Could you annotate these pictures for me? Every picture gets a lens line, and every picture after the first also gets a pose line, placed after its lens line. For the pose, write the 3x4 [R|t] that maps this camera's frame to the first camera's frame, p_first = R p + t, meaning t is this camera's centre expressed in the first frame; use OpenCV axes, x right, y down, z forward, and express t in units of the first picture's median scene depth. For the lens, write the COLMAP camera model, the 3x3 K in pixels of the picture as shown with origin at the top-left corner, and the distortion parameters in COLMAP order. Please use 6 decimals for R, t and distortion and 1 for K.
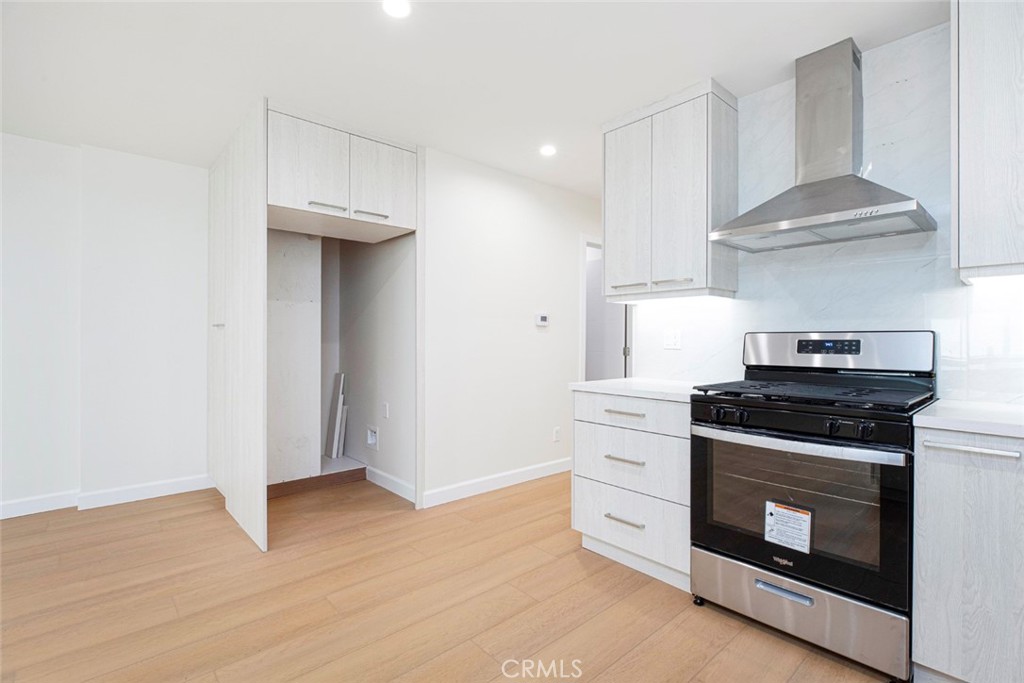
lens RADIAL K [[475.1, 0, 512.0], [0, 475.1, 341.5], [0, 0, 1]] dist [-0.002257, -0.000223]
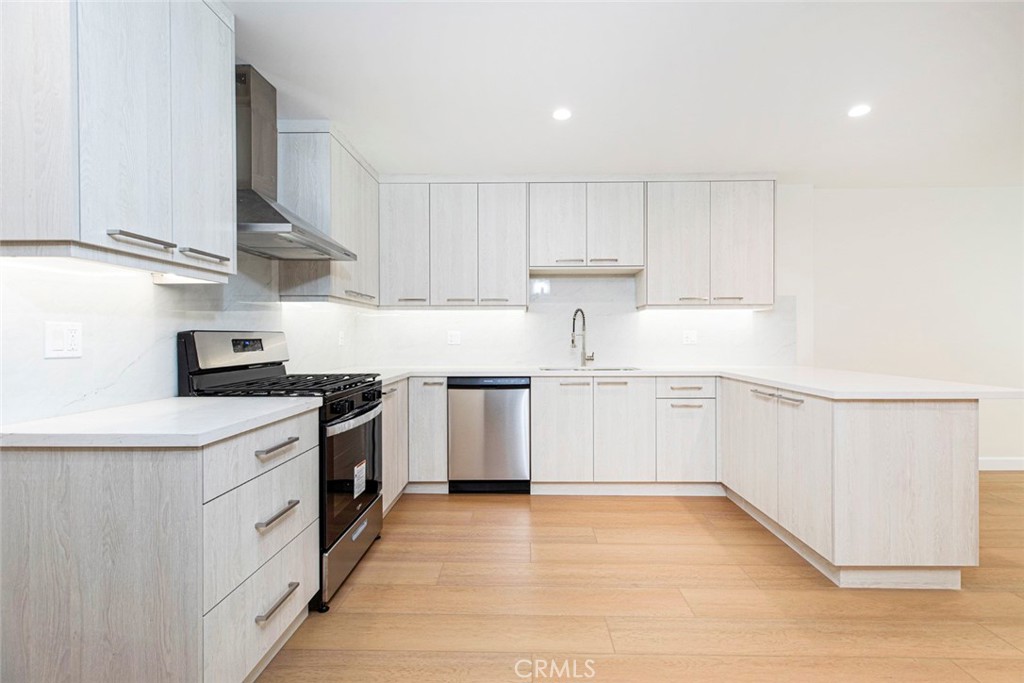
lens RADIAL K [[457.8, 0, 512.2], [0, 457.8, 340.6], [0, 0, 1]] dist [0.001491, 0.000159]
pose [[-0.733100, -0.005444, 0.680099, -0.513876], [0.003807, 0.999919, 0.012108, -0.009845], [-0.680110, 0.011466, -0.733021, 1.384726]]
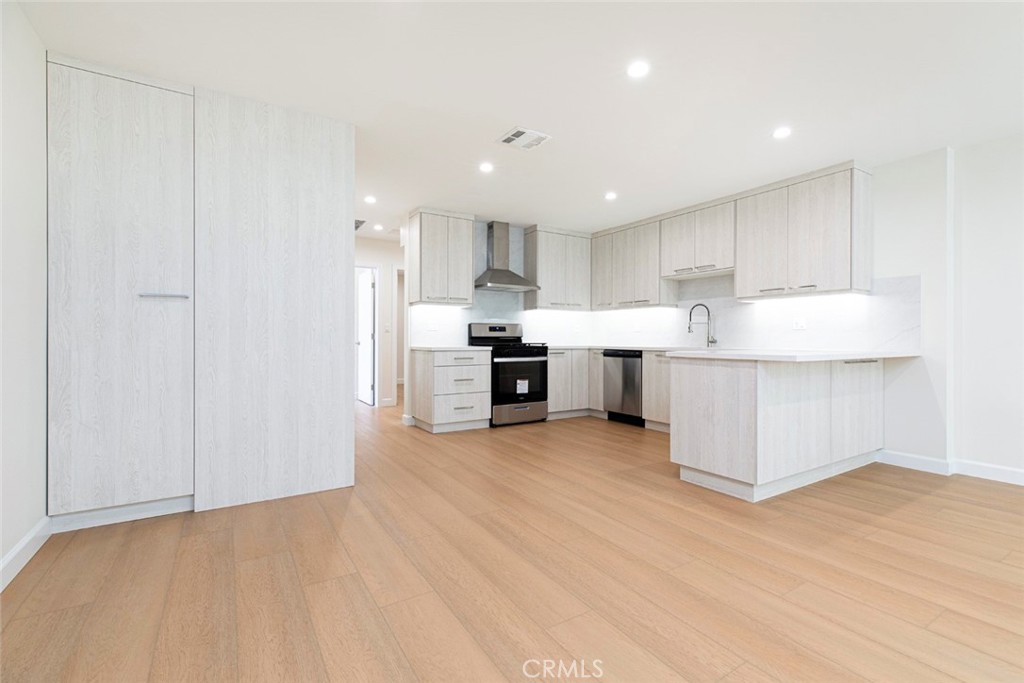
lens RADIAL K [[466.1, 0, 520.0], [0, 466.1, 339.8], [0, 0, 1]] dist [0.000832, 0.000196]
pose [[0.166408, -0.004854, 0.986045, -2.027724], [0.002663, 0.999986, 0.004474, 0.062962], [-0.986053, 0.001881, 0.166419, 0.430913]]
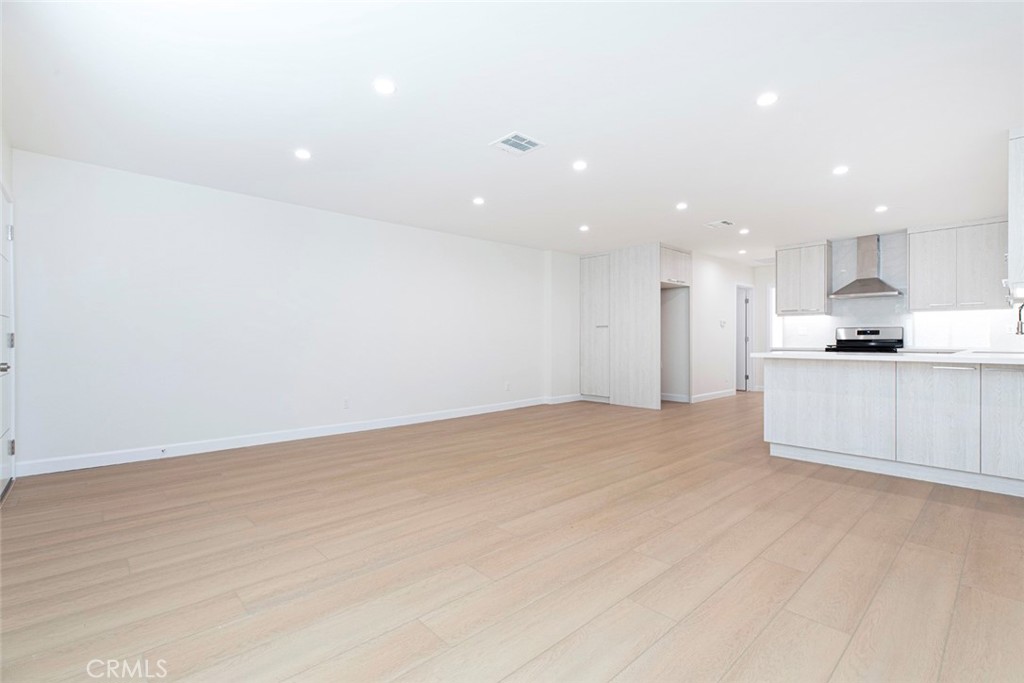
lens RADIAL K [[457.8, 0, 512.2], [0, 457.8, 340.6], [0, 0, 1]] dist [0.001491, 0.000159]
pose [[0.999921, -0.001705, 0.012458, -1.691025], [0.001709, 0.999998, -0.000316, 0.060541], [-0.012458, 0.000337, 0.999922, -1.952522]]
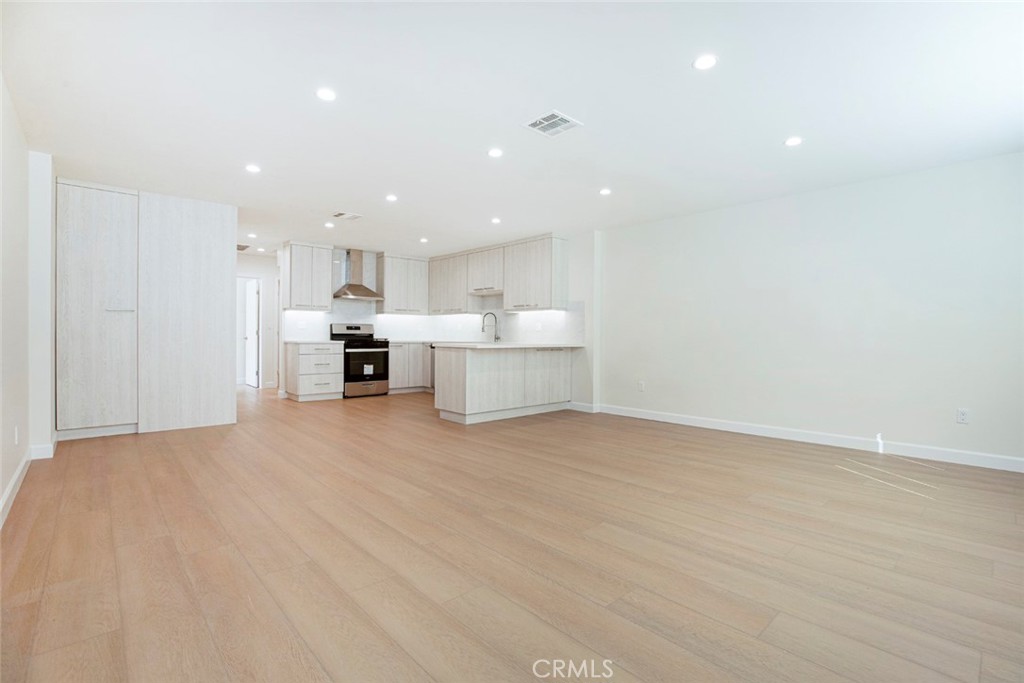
lens RADIAL K [[478.6, 0, 519.2], [0, 478.6, 341.6], [0, 0, 1]] dist [-0.043128, 0.014636]
pose [[-0.007258, -0.014690, 0.999866, -3.163129], [-0.004541, 0.999882, 0.014657, 0.057673], [-0.999963, -0.004434, -0.007324, -0.283168]]
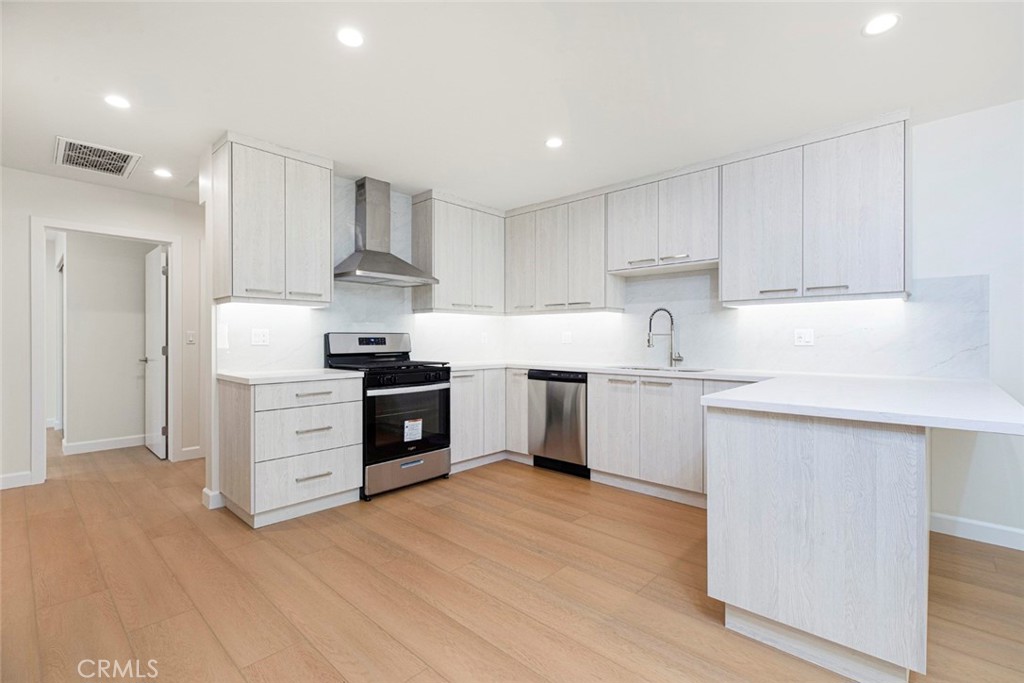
lens RADIAL K [[459.4, 0, 525.0], [0, 459.4, 339.3], [0, 0, 1]] dist [0.001280, 0.000223]
pose [[-0.107888, -0.003925, 0.994155, -1.188000], [0.004734, 0.999979, 0.004462, -0.001637], [-0.994152, 0.005187, -0.107867, 0.620362]]
